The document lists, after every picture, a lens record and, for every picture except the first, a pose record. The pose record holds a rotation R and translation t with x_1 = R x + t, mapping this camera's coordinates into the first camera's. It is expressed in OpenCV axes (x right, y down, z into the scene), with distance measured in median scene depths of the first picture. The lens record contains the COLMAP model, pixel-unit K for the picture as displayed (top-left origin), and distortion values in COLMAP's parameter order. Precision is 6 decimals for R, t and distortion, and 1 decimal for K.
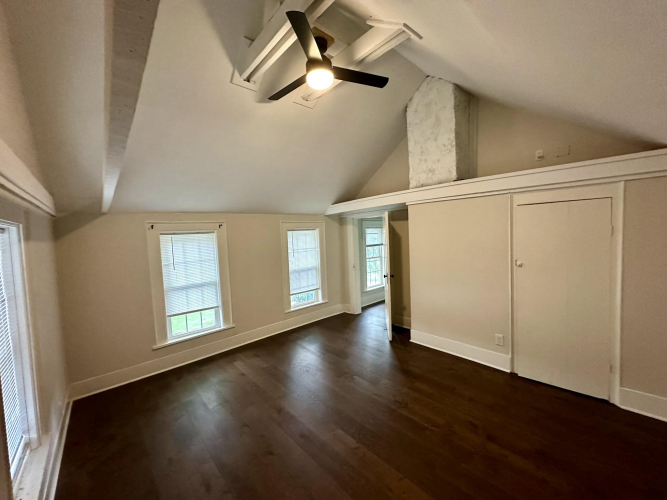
lens RADIAL K [[269.6, 0, 335.7], [0, 269.6, 248.1], [0, 0, 1]] dist [-0.001122, -0.001149]
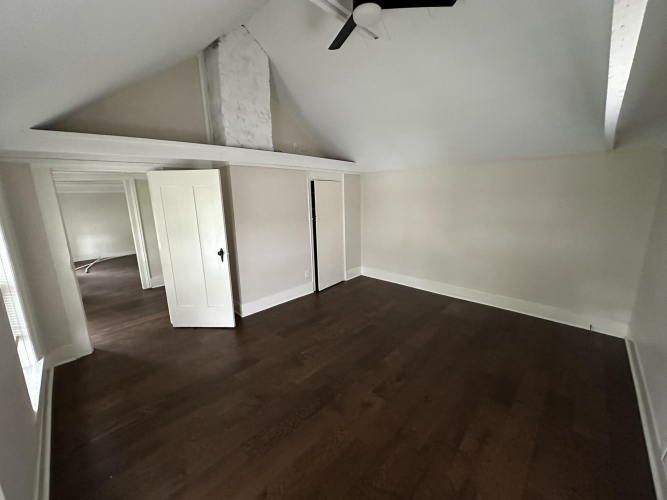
lens RADIAL K [[269.6, 0, 334.7], [0, 269.6, 248.4], [0, 0, 1]] dist [-0.001122, -0.001149]
pose [[-0.070871, -0.151528, 0.985909, -0.700001], [0.078844, 0.984451, 0.156972, -0.008386], [-0.994365, 0.088858, -0.057822, 0.806382]]
